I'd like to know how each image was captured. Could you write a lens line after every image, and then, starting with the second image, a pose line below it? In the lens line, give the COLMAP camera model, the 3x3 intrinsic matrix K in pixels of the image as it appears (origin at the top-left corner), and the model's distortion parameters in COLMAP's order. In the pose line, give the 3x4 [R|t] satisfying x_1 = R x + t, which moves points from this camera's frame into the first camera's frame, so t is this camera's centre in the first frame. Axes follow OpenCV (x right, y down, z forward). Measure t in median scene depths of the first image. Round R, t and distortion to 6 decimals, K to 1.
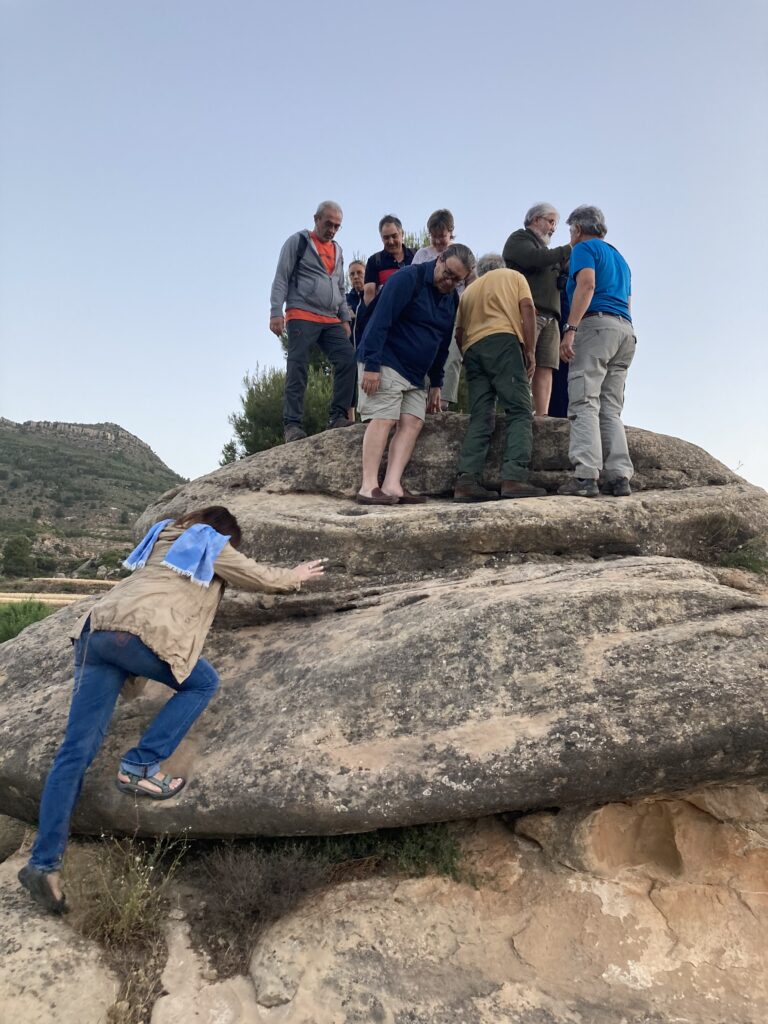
lens RADIAL K [[832.2, 0, 383.8], [0, 832.2, 489.3], [0, 0, 1]] dist [0.037845, -0.036614]
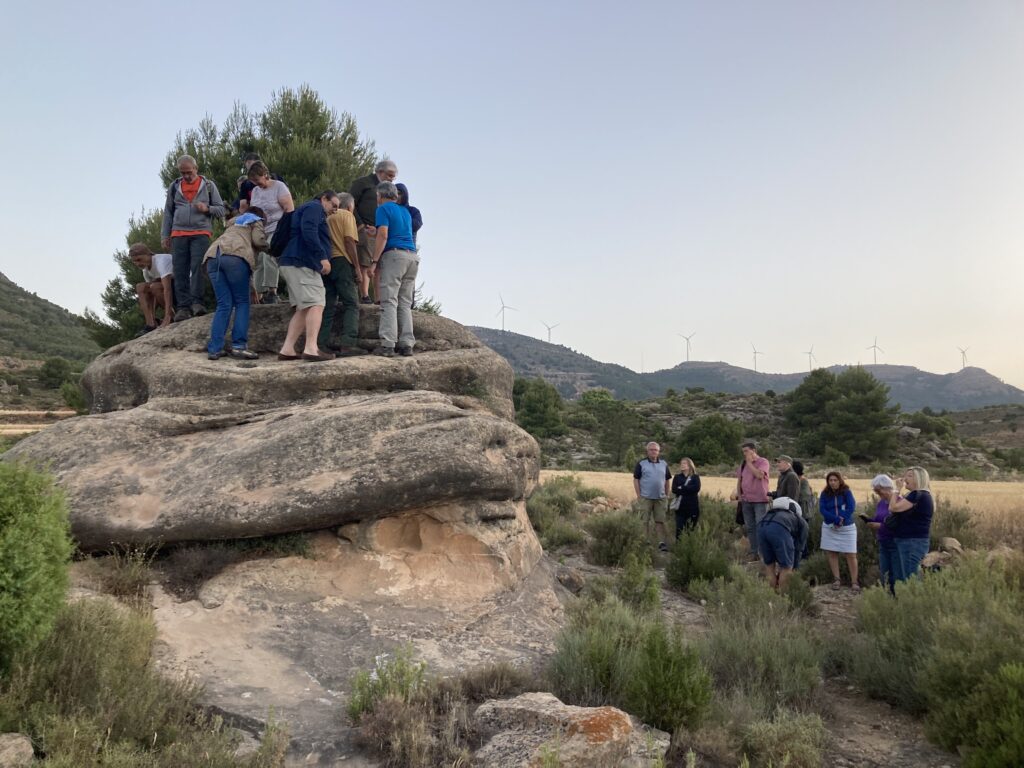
lens RADIAL K [[832.2, 0, 499.4], [0, 832.2, 356.5], [0, 0, 1]] dist [0.037845, -0.036614]
pose [[0.962276, 0.000049, 0.272074, -0.008056], [-0.014887, 0.998511, 0.052473, -0.110220], [-0.271667, -0.054543, 0.960845, -0.952371]]
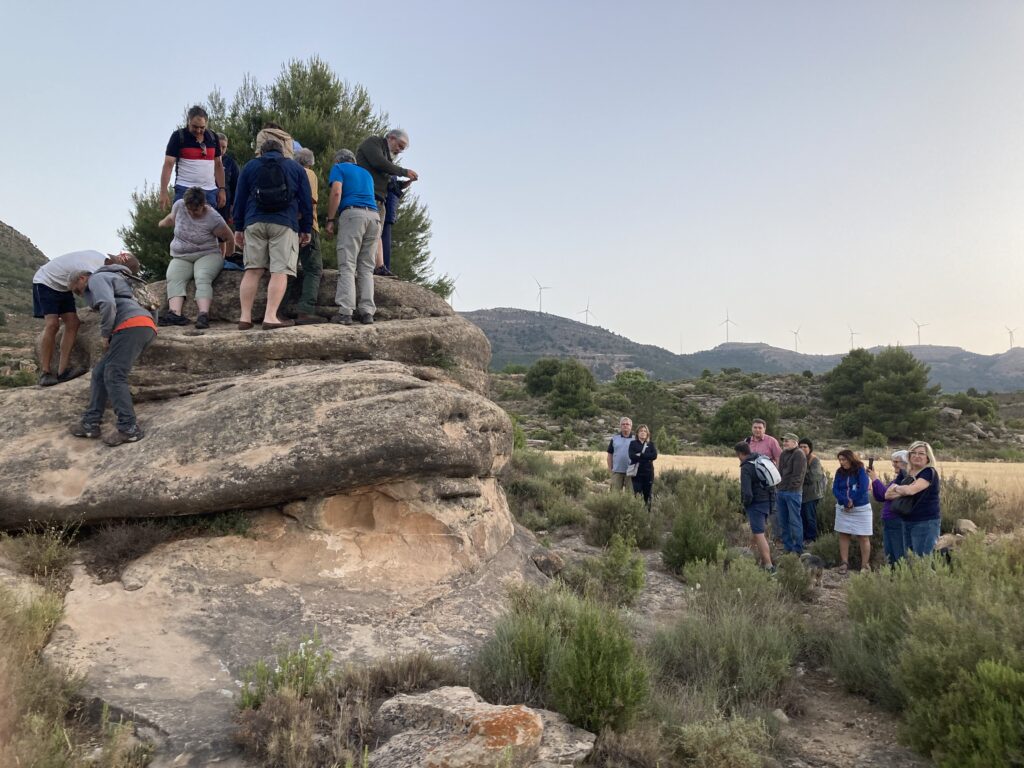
lens RADIAL K [[832.2, 0, 508.4], [0, 832.2, 362.0], [0, 0, 1]] dist [0.037845, -0.036614]
pose [[0.970760, -0.008976, 0.239885, 0.205482], [-0.010968, 0.996599, 0.081676, -0.070174], [-0.239802, -0.081919, 0.967359, -0.859350]]
